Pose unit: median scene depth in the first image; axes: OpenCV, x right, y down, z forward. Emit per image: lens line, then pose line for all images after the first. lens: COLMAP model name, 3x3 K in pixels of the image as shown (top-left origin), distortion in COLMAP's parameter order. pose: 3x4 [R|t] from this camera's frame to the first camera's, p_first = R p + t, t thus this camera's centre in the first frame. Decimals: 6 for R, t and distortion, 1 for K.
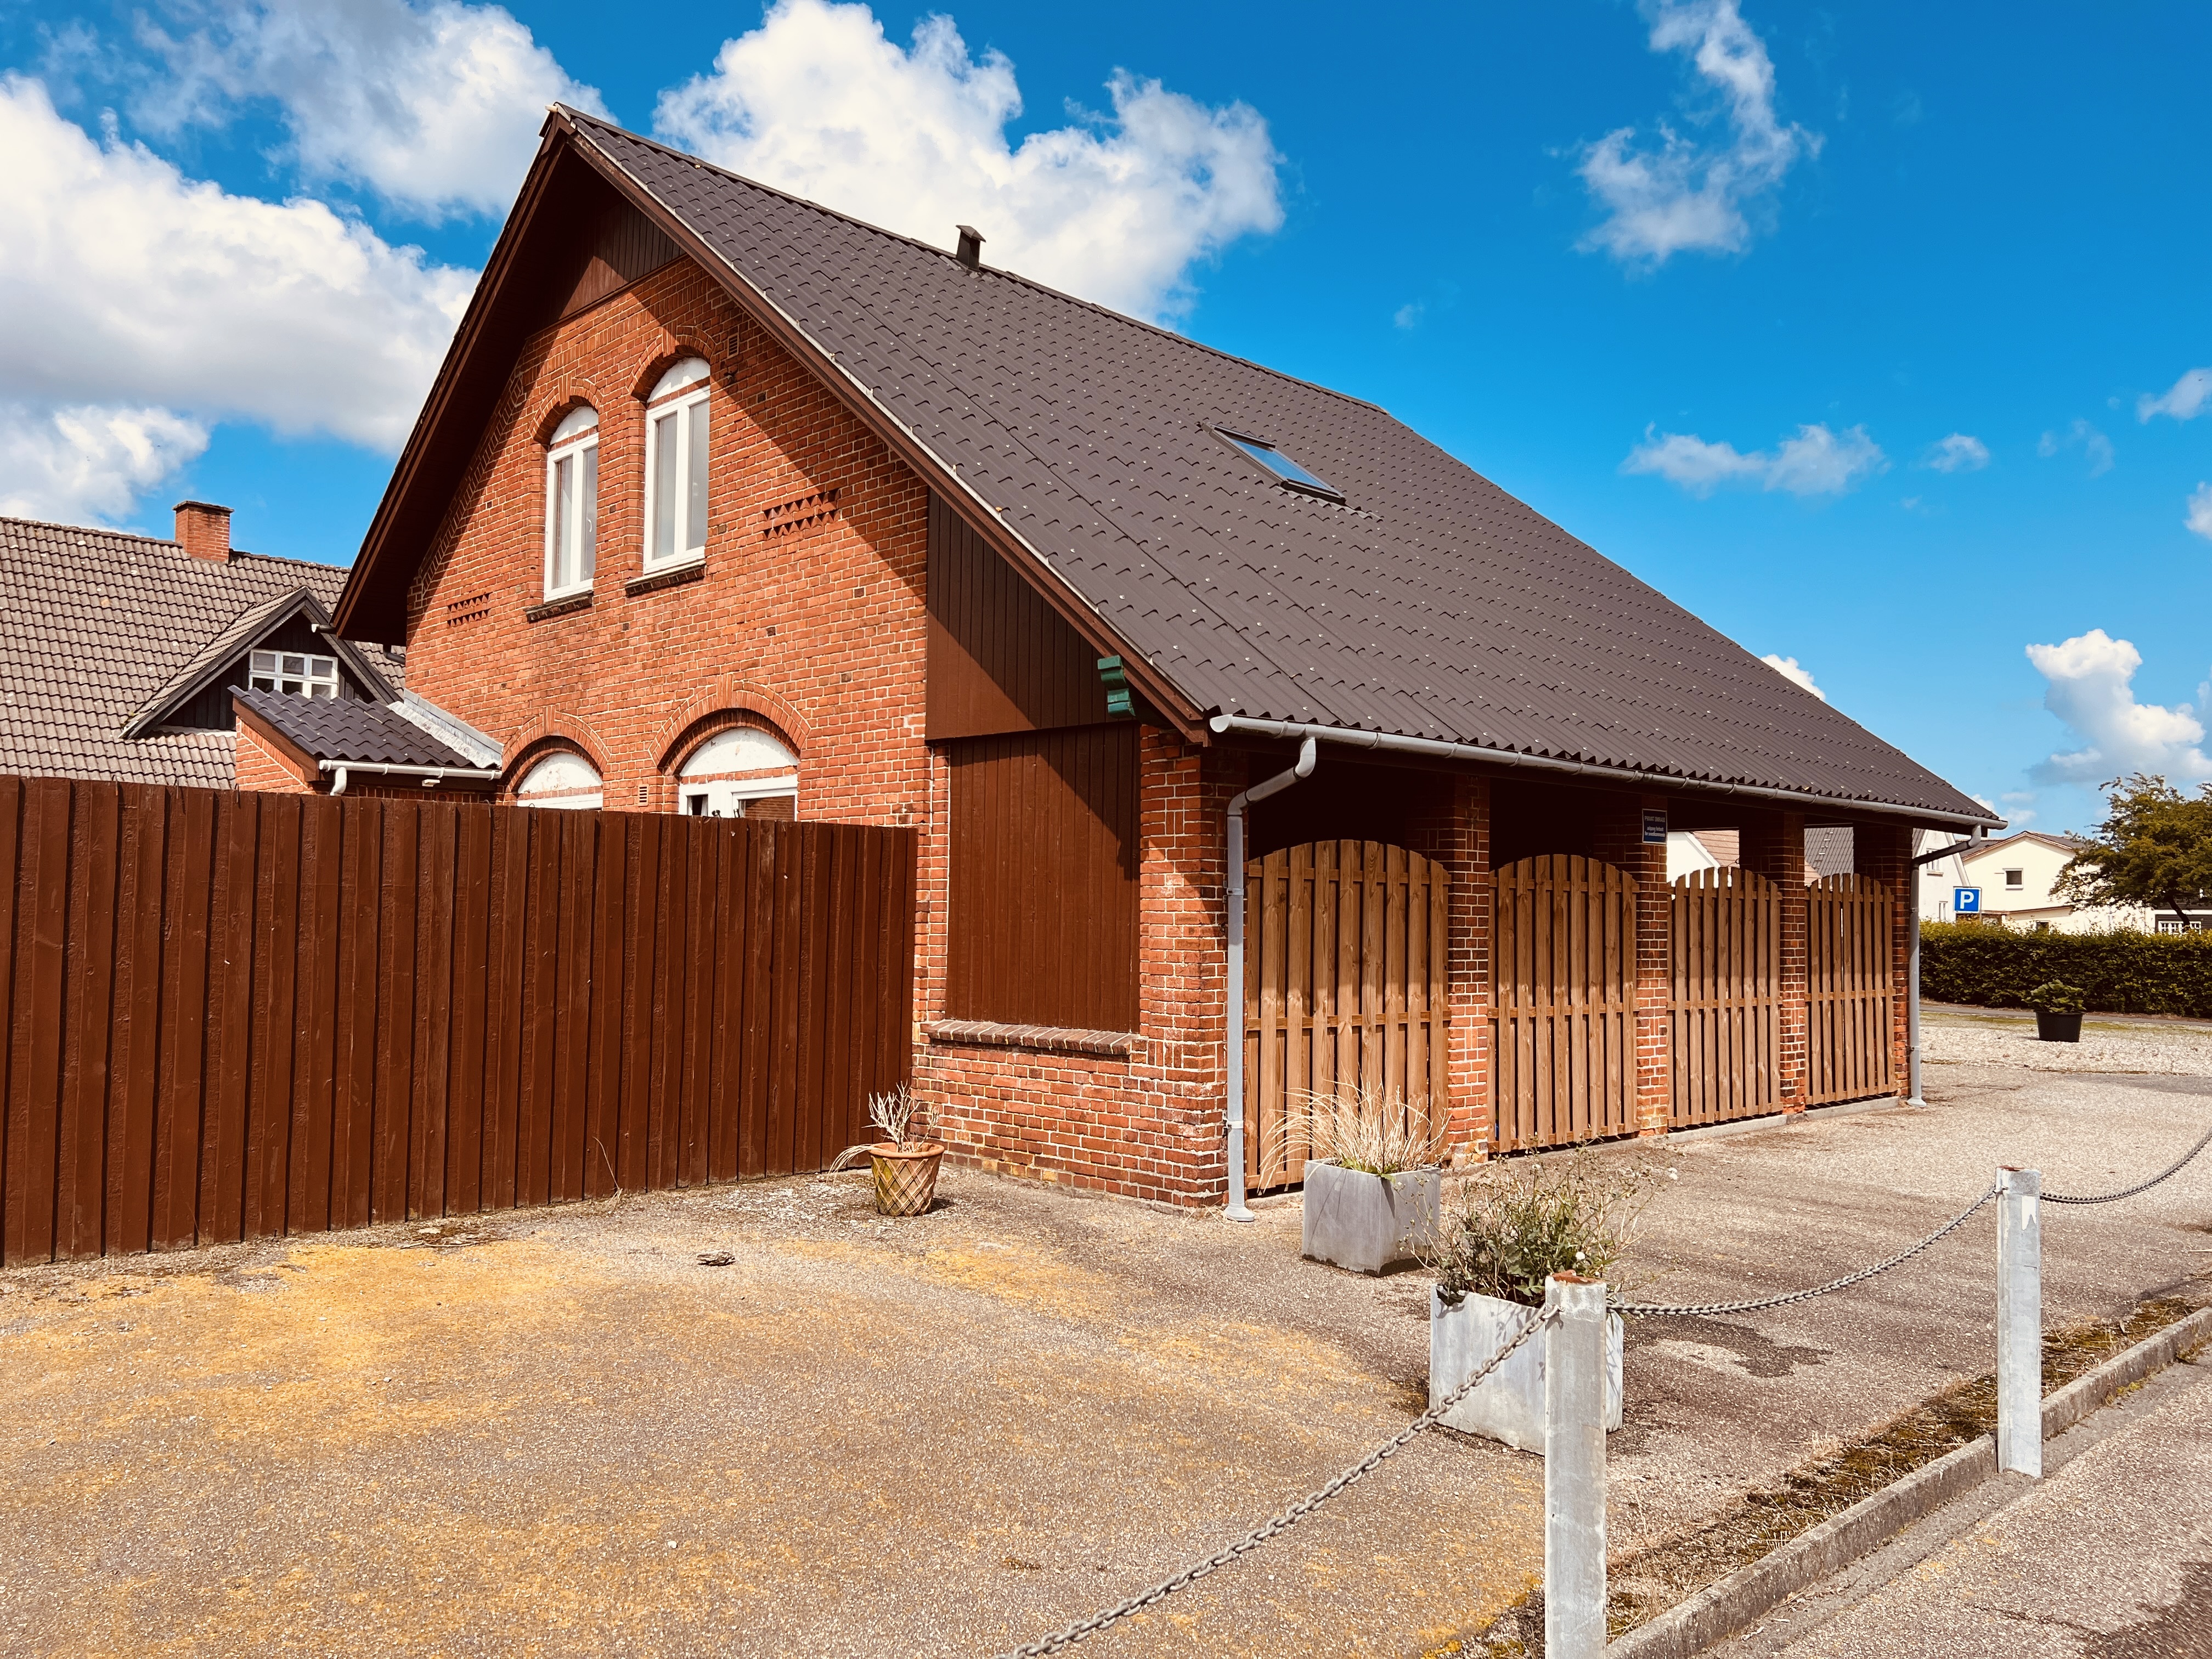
lens RADIAL K [[1616.4, 0, 1088.1], [0, 1616.4, 829.2], [0, 0, 1]] dist [0.058209, -0.062179]
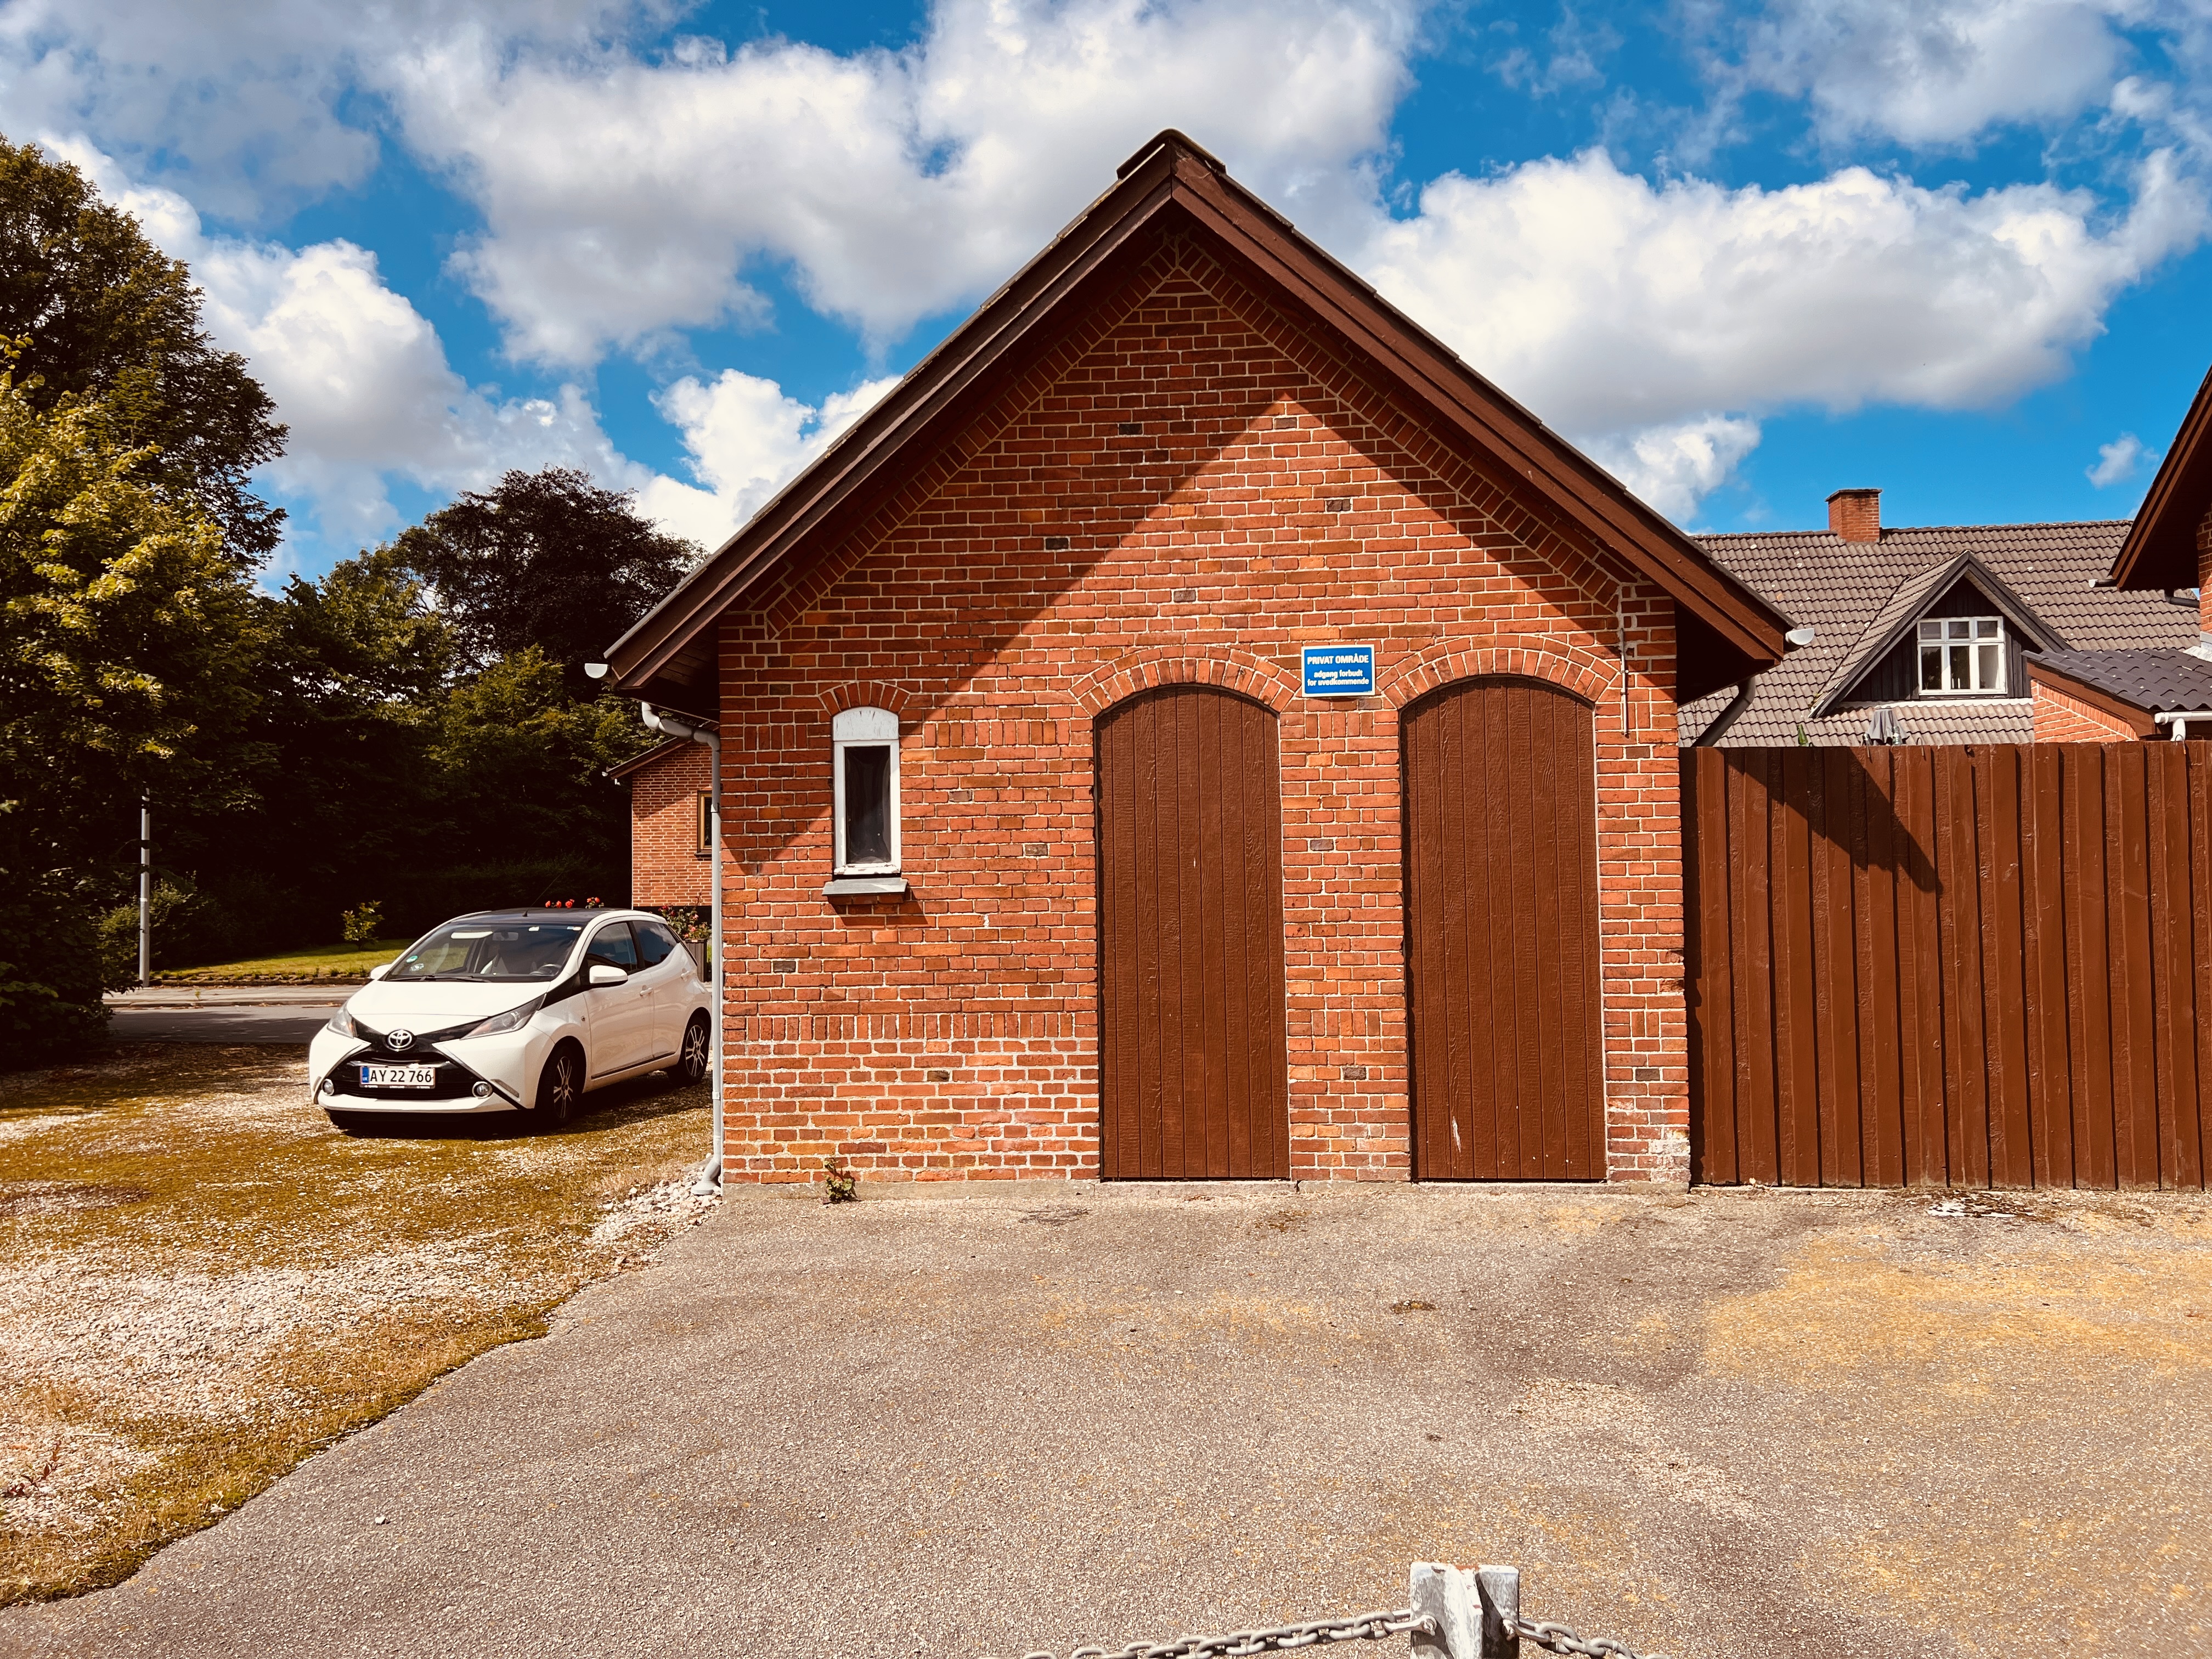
lens RADIAL K [[1616.4, 0, 1135.7], [0, 1616.4, 838.3], [0, 0, 1]] dist [0.058209, -0.062179]
pose [[0.650803, -0.039898, -0.758197, -0.170001], [0.061551, 0.998104, 0.000311, -0.009117], [0.756747, -0.046870, 0.652025, -0.157139]]
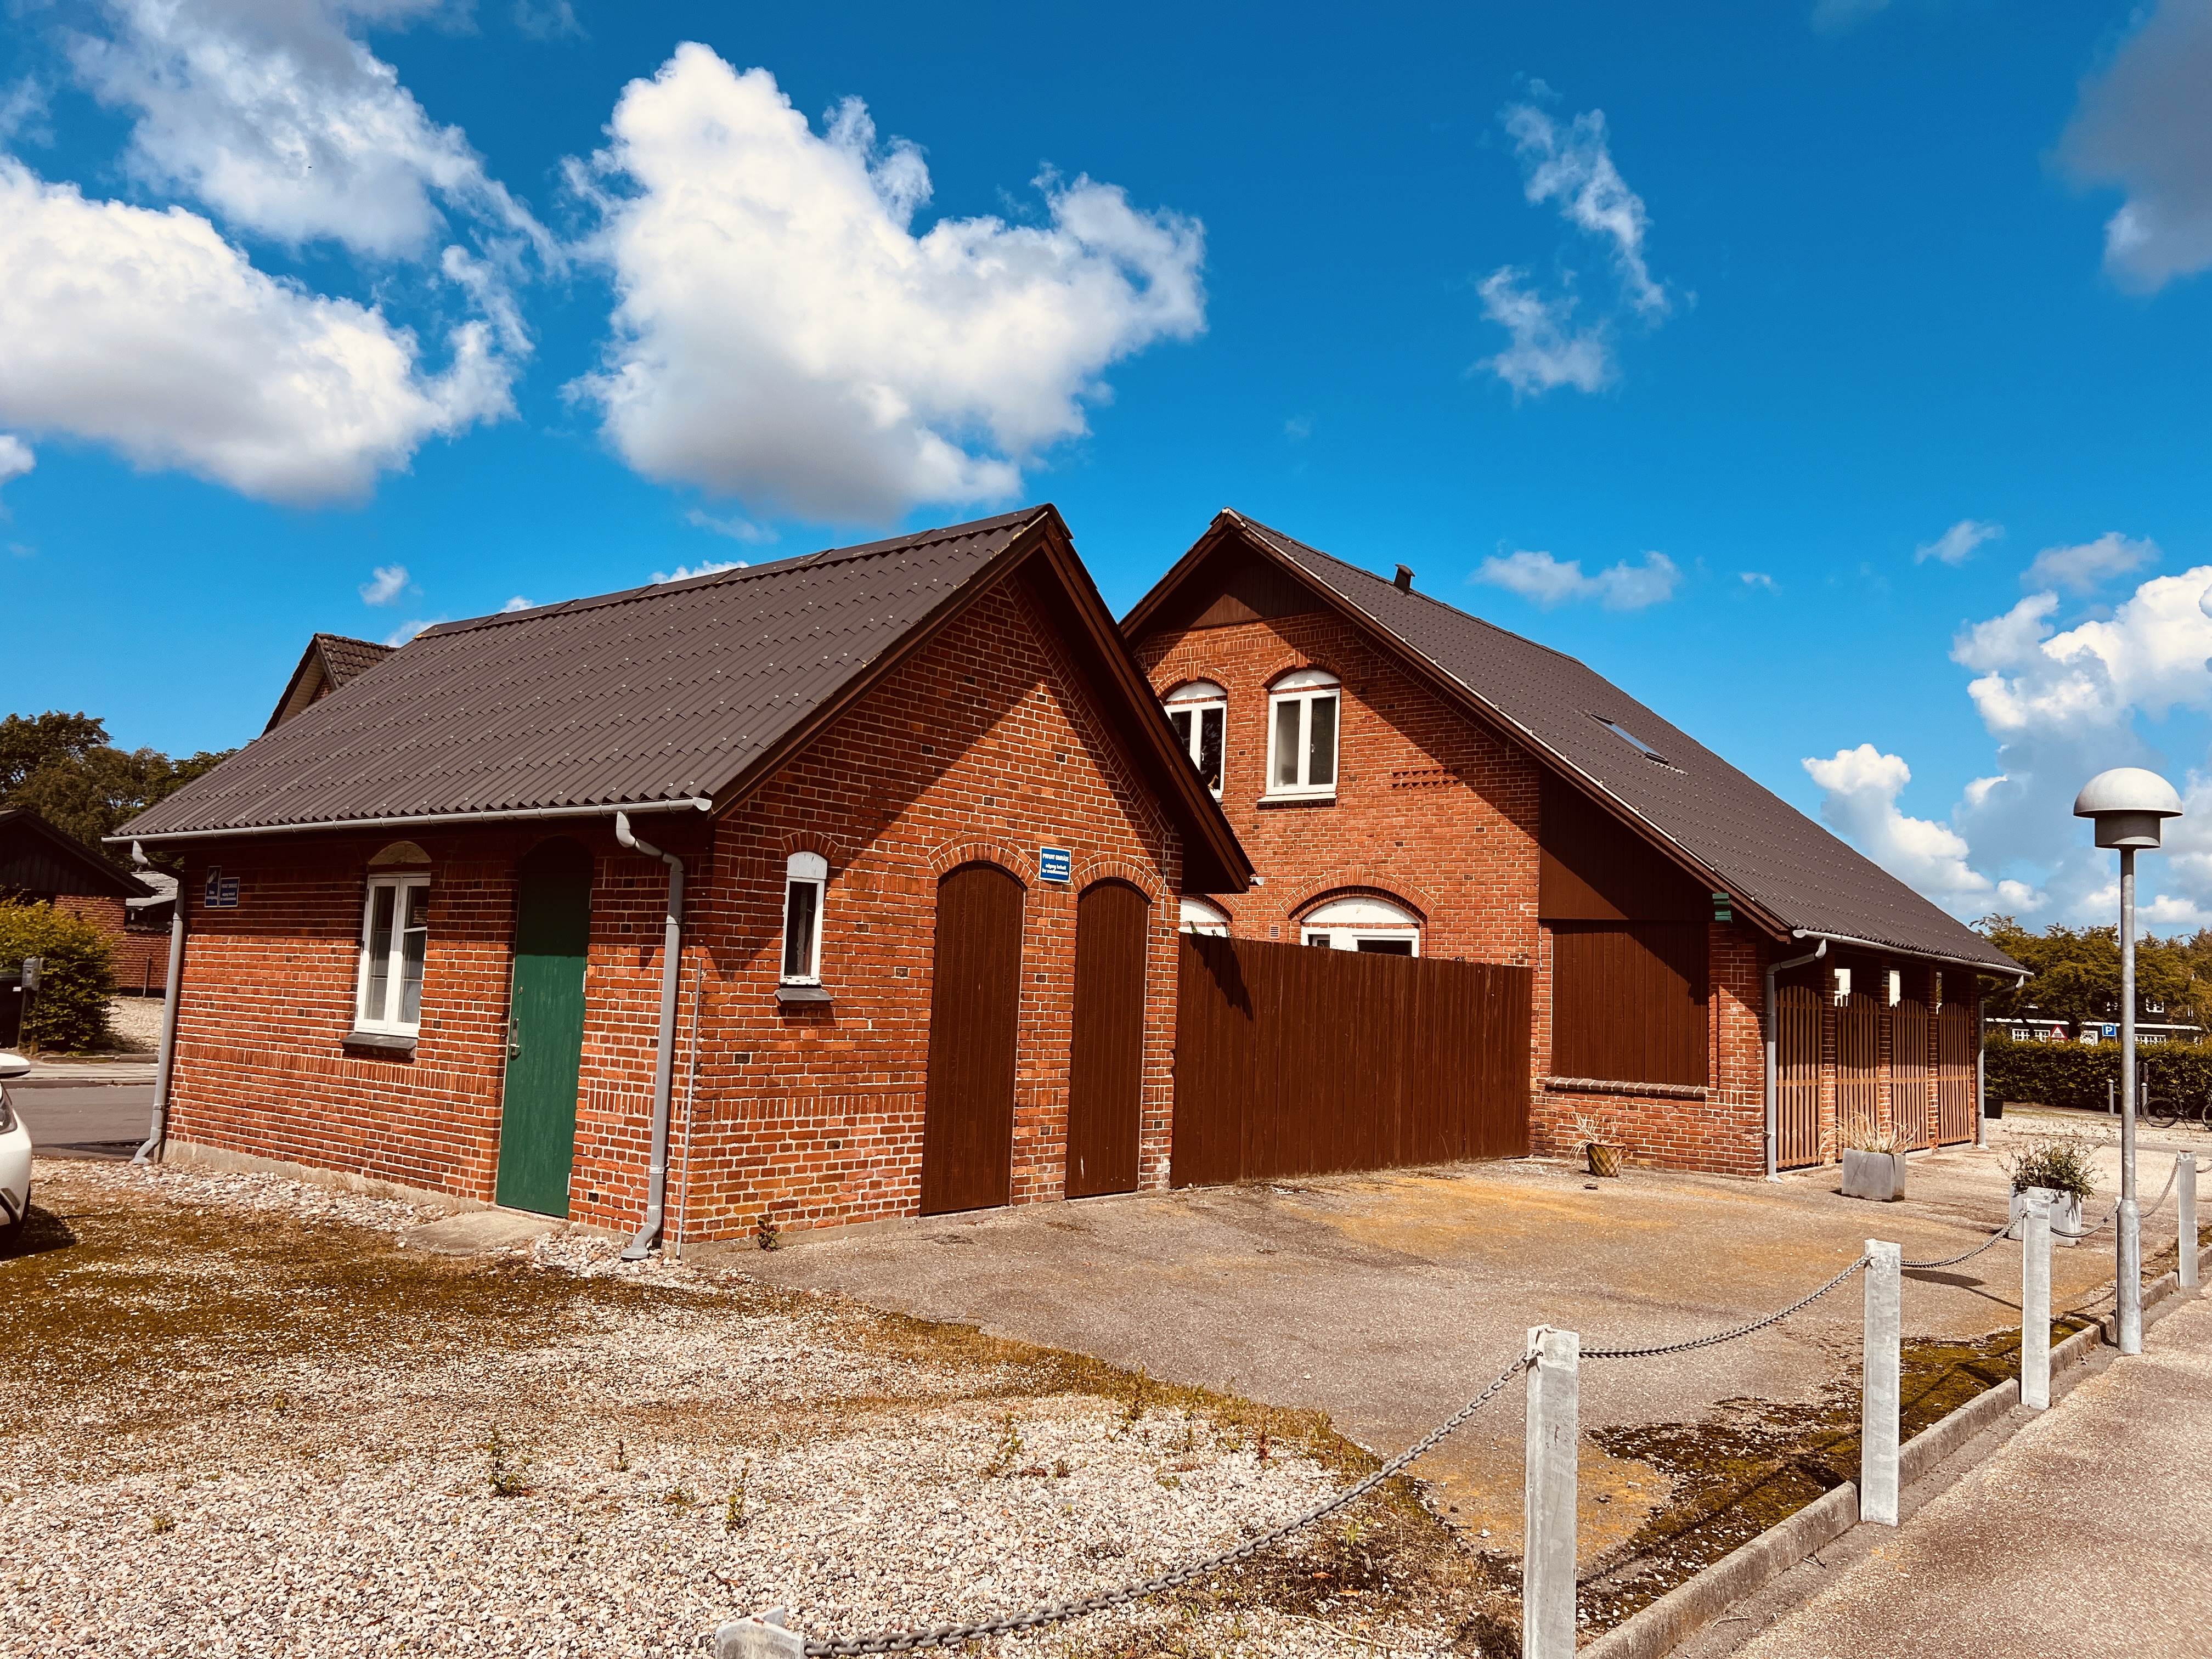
lens RADIAL K [[1616.4, 0, 1101.4], [0, 1616.4, 830.1], [0, 0, 1]] dist [0.058209, -0.062179]
pose [[0.994184, 0.042540, 0.098932, -0.778443], [-0.038374, 0.998310, -0.043631, -0.058125], [-0.100621, 0.039581, 0.994137, -0.757932]]
